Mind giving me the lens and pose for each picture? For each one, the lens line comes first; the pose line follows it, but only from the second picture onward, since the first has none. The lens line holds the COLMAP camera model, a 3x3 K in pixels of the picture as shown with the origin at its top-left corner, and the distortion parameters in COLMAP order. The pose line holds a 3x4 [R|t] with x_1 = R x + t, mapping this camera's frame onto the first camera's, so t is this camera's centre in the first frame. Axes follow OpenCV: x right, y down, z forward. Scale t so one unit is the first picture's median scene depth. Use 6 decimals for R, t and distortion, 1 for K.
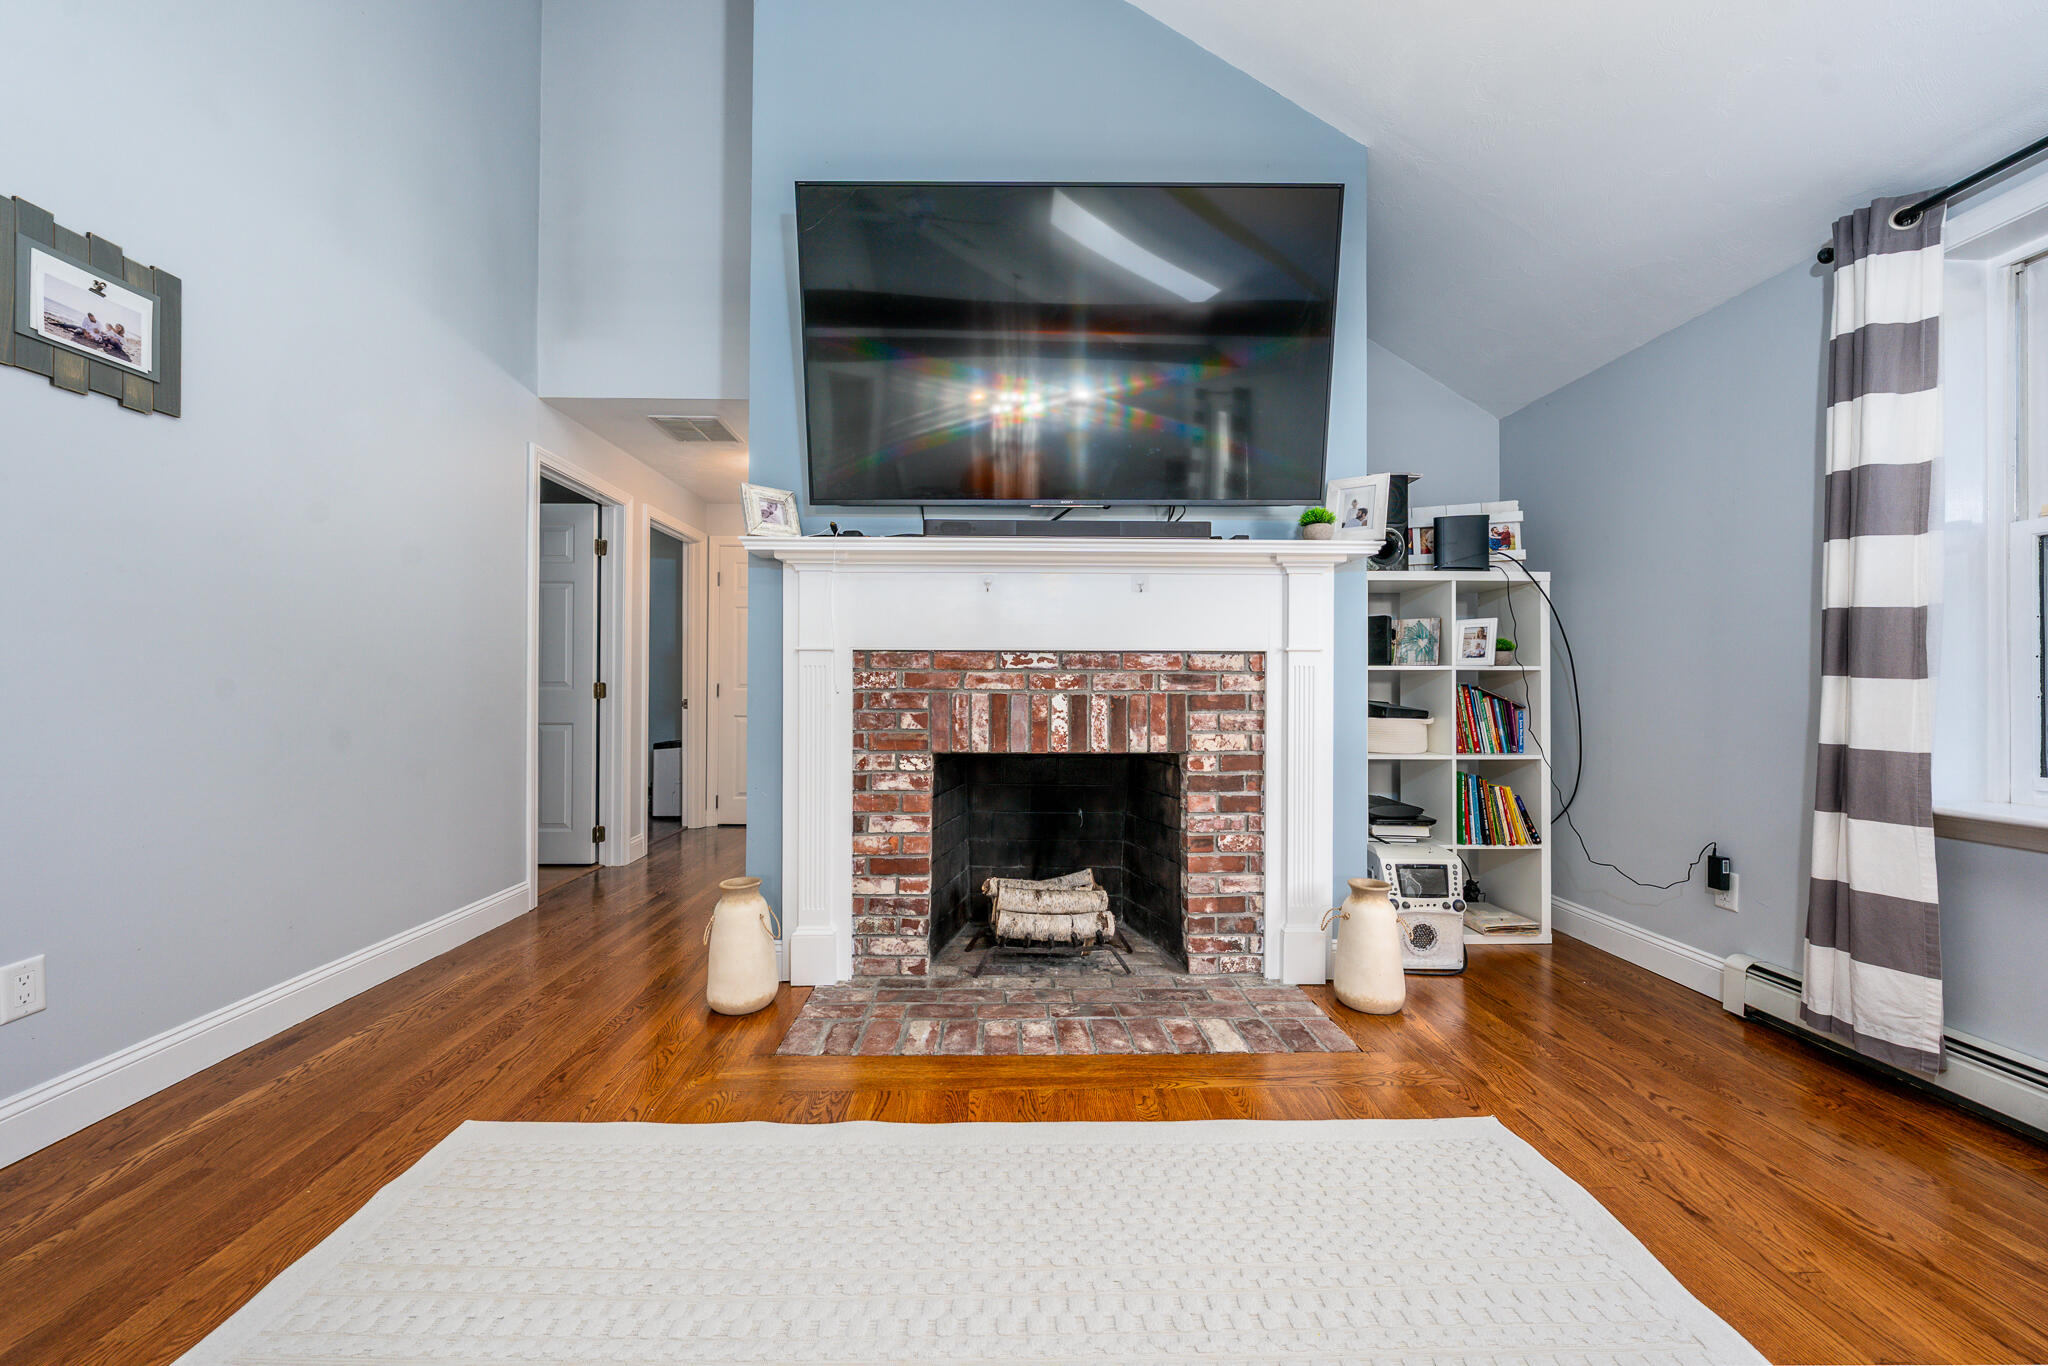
lens RADIAL K [[741.5, 0, 1012.3], [0, 741.5, 680.9], [0, 0, 1]] dist [-0.003553, -0.000261]
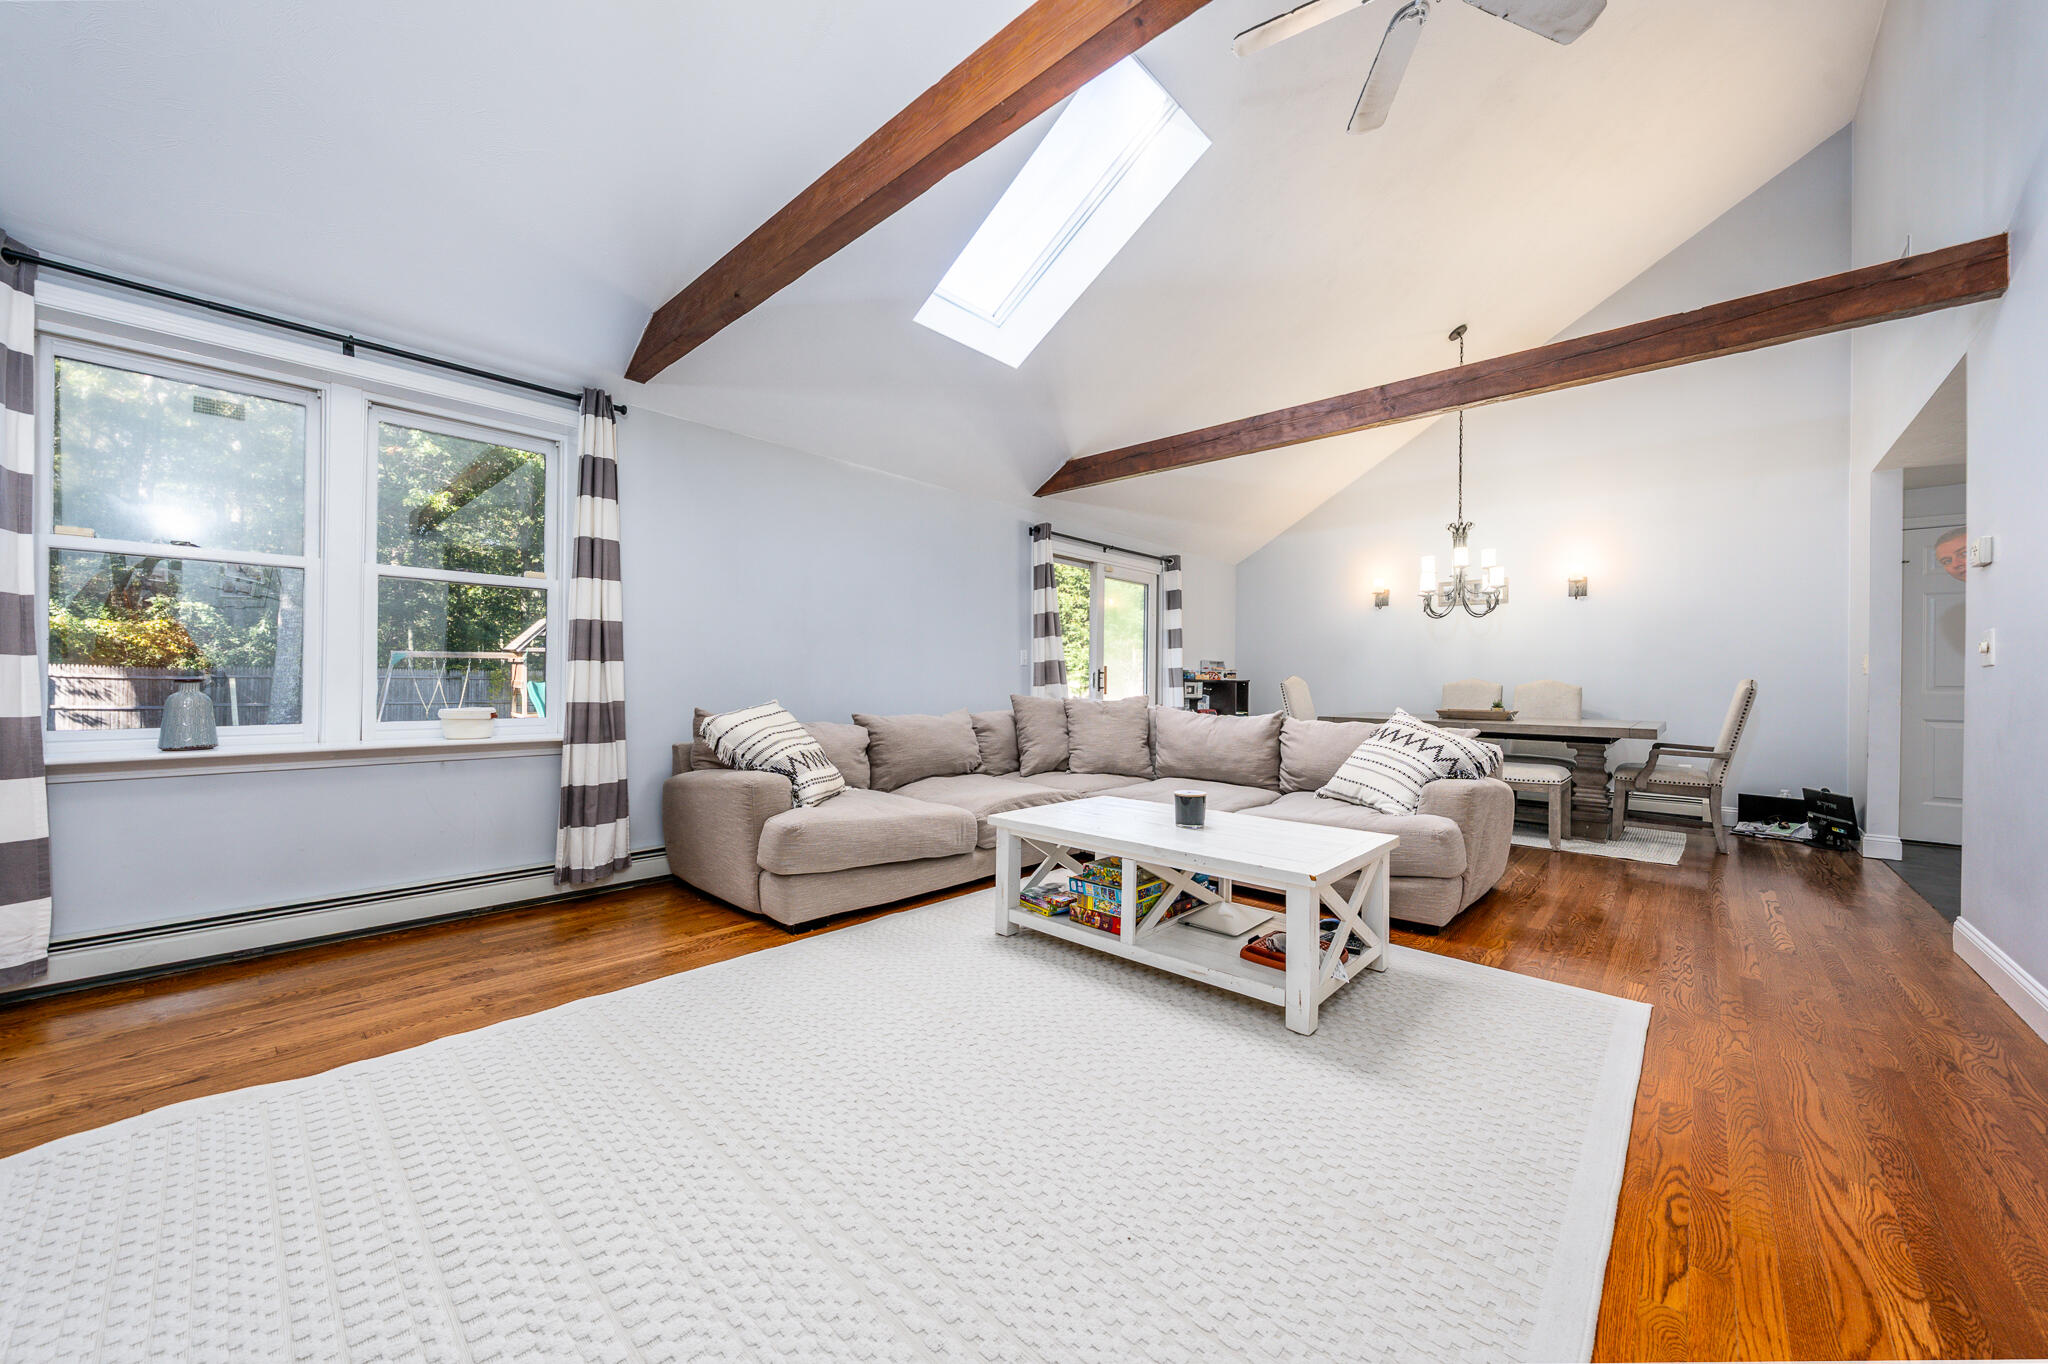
lens RADIAL K [[741.5, 0, 1012.3], [0, 741.5, 679.9], [0, 0, 1]] dist [-0.003553, -0.000261]
pose [[-0.714268, -0.012117, 0.699767, -0.524775], [-0.018833, 0.999821, -0.001910, 0.006412], [-0.699618, -0.014543, -0.714369, 0.511591]]
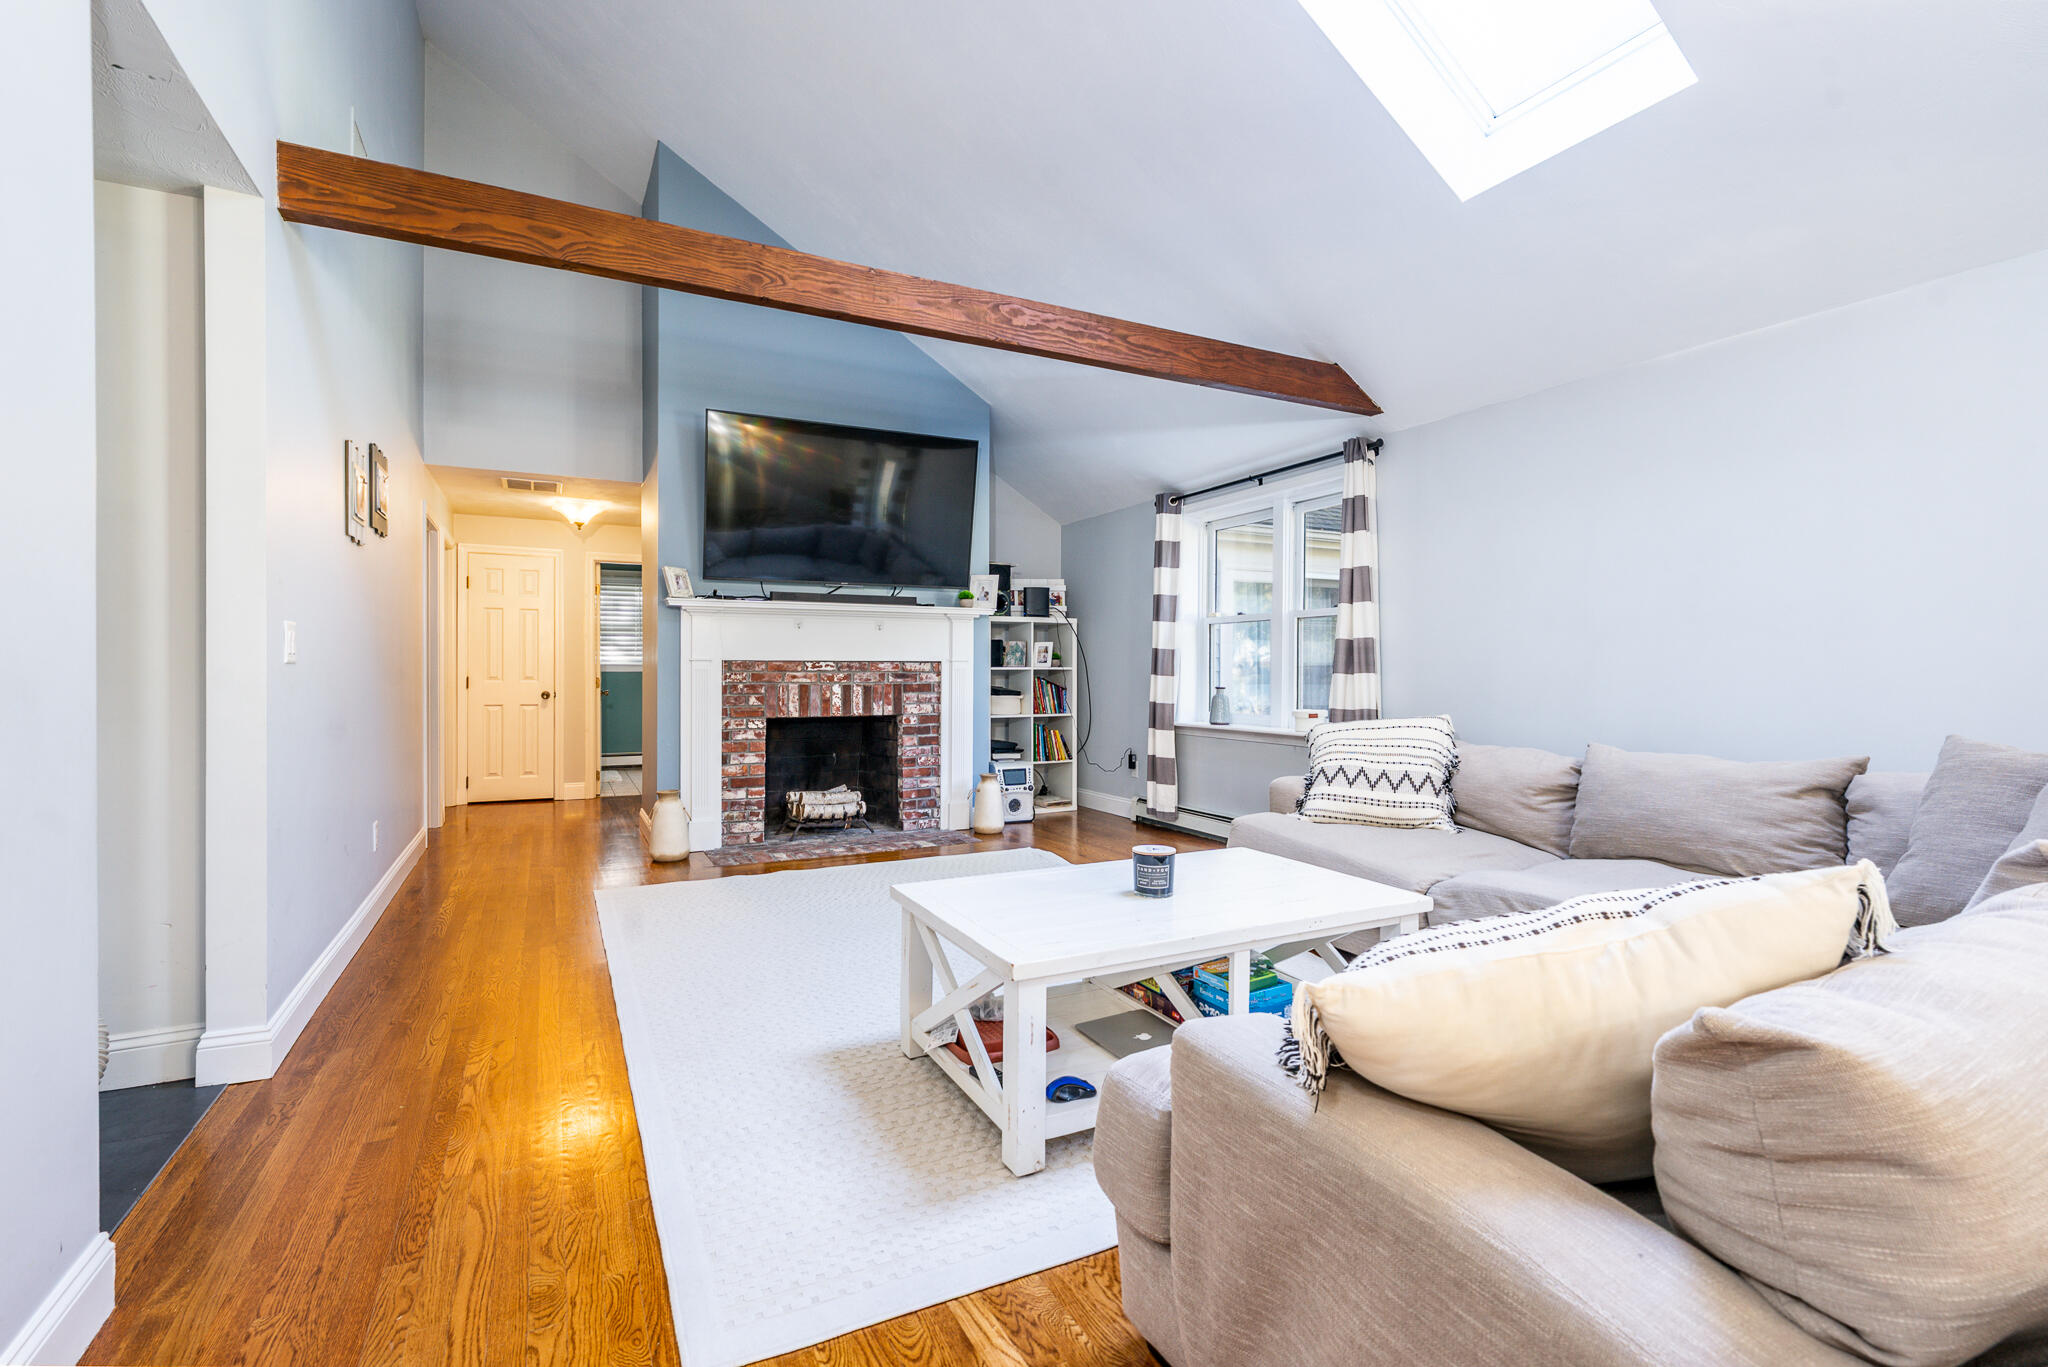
lens RADIAL K [[897.4, 0, 999.3], [0, 897.4, 671.3], [0, 0, 1]] dist [0.000108, -0.000124]
pose [[0.906848, -0.003091, 0.421447, -0.509444], [-0.000319, 0.999968, 0.008020, -0.032830], [-0.421458, -0.007408, 0.906818, -1.194107]]
